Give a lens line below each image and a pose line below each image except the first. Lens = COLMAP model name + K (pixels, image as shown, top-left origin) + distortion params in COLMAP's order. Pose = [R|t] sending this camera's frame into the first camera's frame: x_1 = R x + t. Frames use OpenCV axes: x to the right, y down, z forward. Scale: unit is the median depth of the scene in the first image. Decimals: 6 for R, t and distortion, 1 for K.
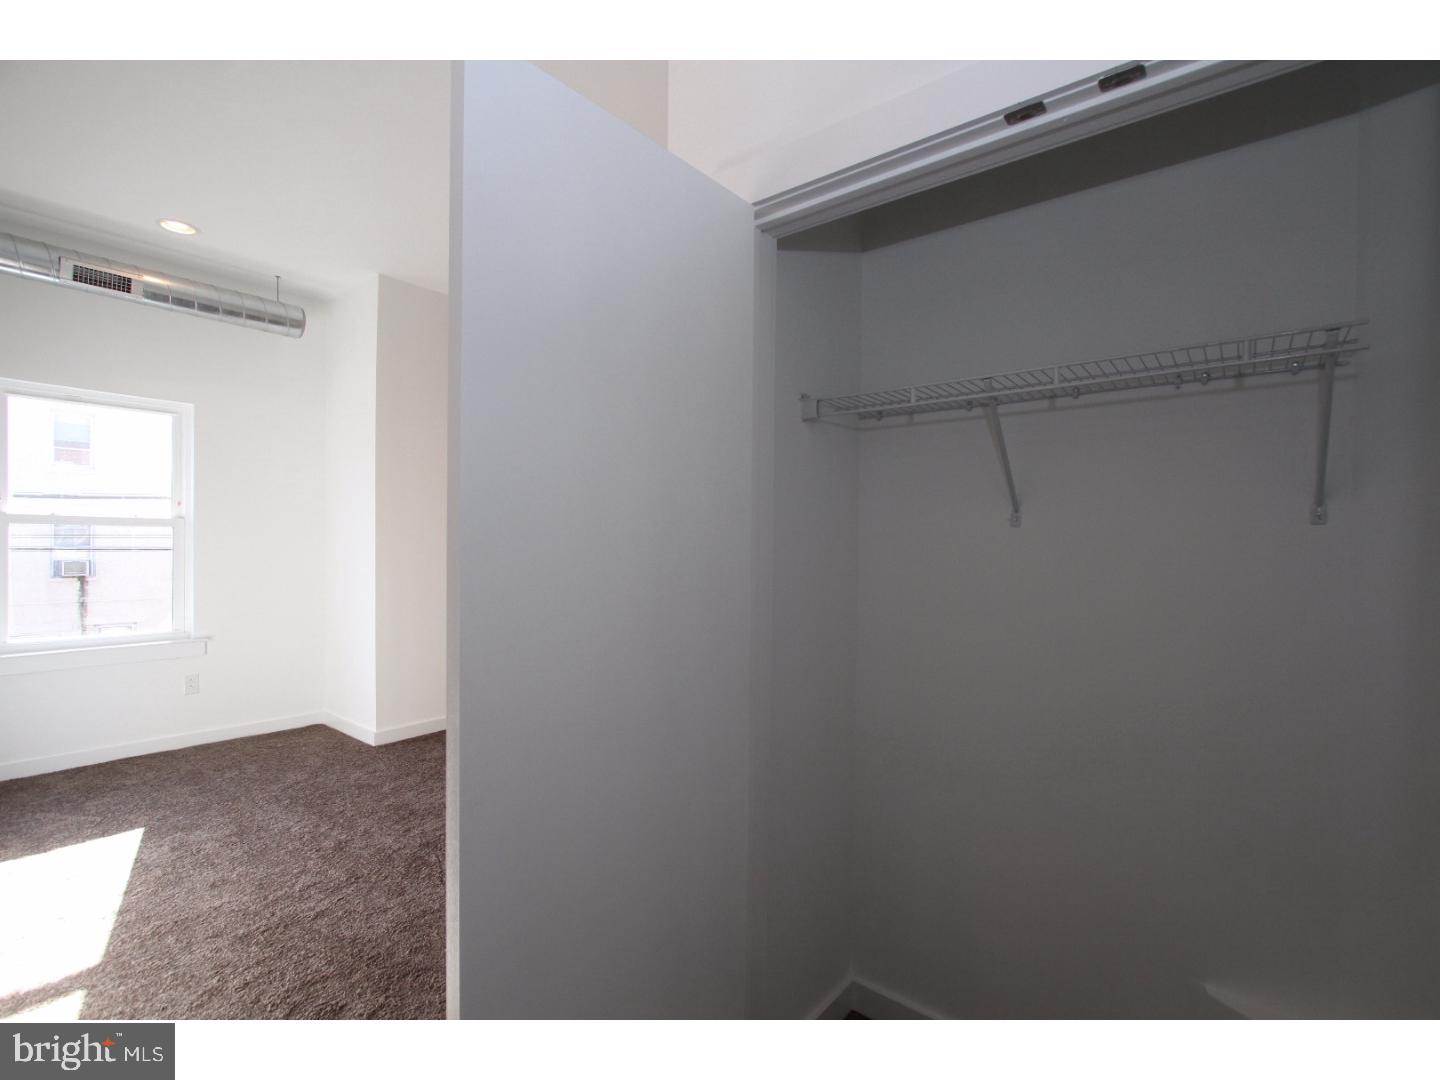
lens RADIAL K [[692.6, 0, 720.0], [0, 692.6, 540.0], [0, 0, 1]] dist [0.003772, 0.001730]
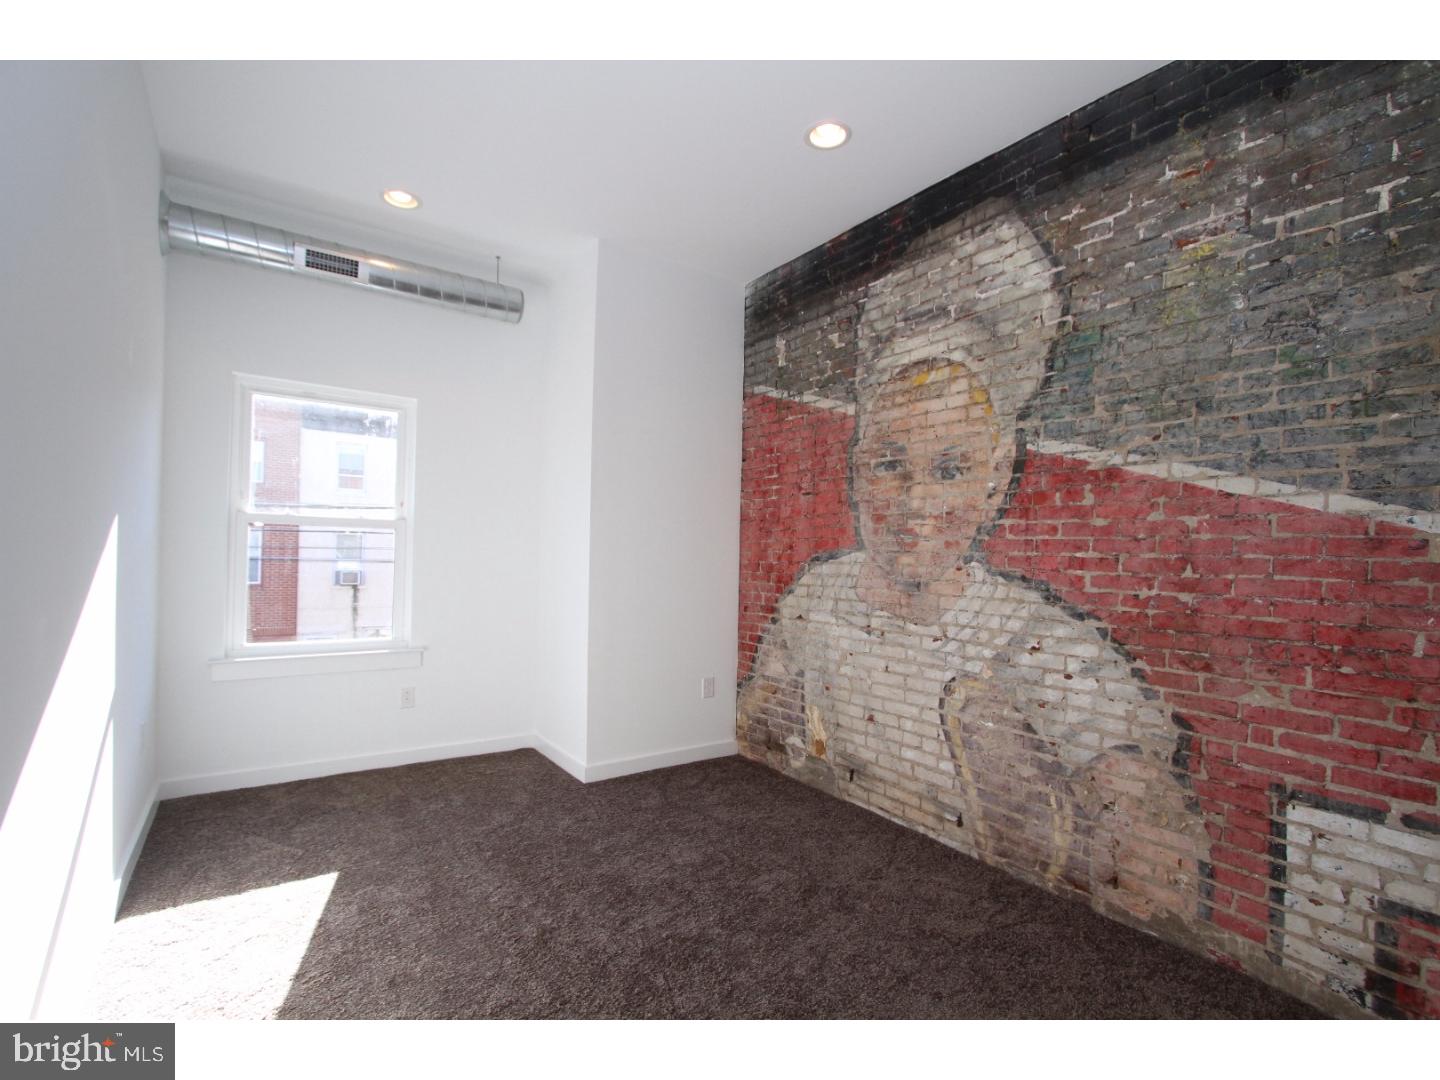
lens RADIAL K [[692.6, 0, 720.0], [0, 692.6, 540.0], [0, 0, 1]] dist [0.003772, 0.001730]
pose [[0.963923, 0.002957, -0.266166, -0.126972], [-0.010960, 0.999531, -0.028588, 0.021562], [0.265956, 0.030473, 0.963503, 0.242167]]
